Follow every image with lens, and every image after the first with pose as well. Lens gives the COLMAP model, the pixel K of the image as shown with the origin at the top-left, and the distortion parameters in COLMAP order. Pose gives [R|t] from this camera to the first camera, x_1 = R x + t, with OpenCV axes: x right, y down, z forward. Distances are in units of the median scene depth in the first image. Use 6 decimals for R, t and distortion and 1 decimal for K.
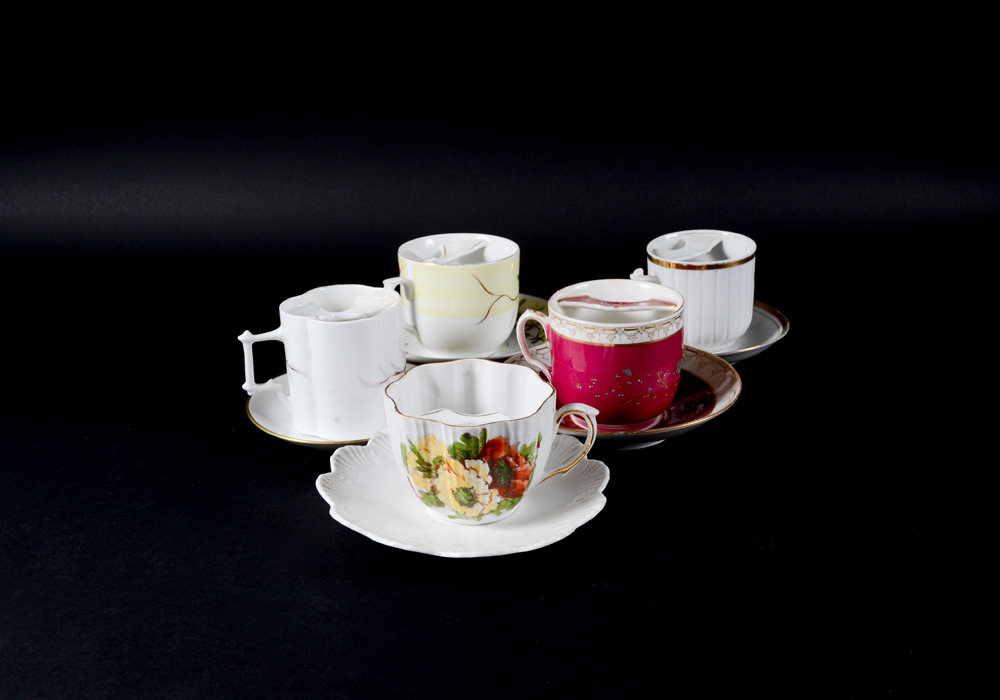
lens RADIAL K [[1065.3, 0, 500.0], [0, 1065.3, 349.0], [0, 0, 1]] dist [0.004864, 0.000000]
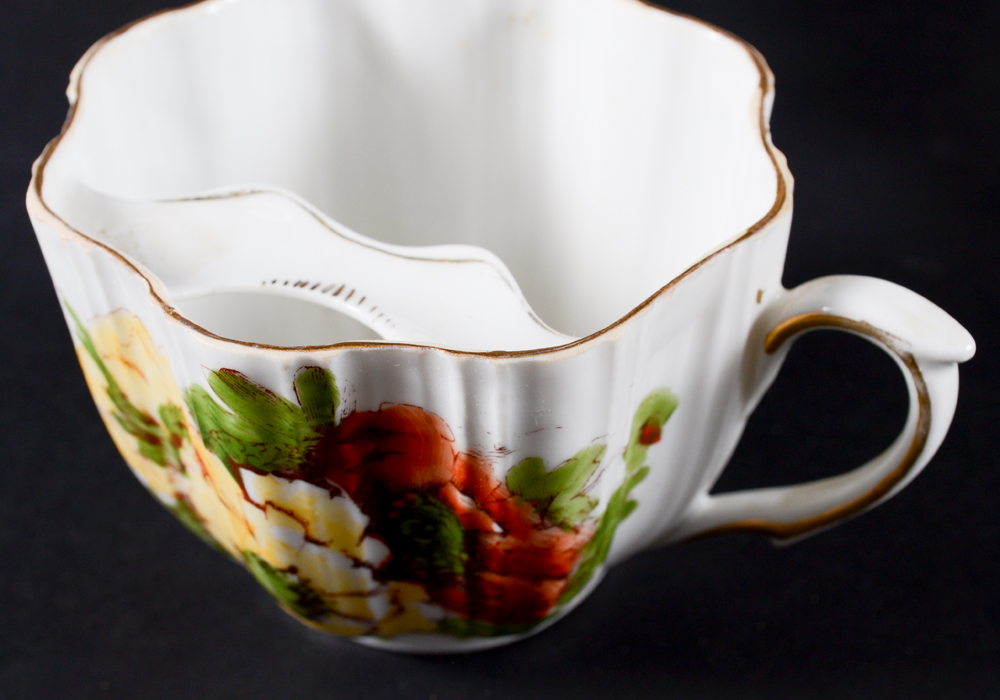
lens RADIAL K [[1584.0, 0, 498.5], [0, 1584.0, 350.1], [0, 0, 1]] dist [0.026735, 0.000000]
pose [[0.920768, 0.246553, -0.302320, 0.104585], [-0.130709, 0.925148, 0.356394, -0.038670], [0.367561, -0.288640, 0.884073, 0.729010]]
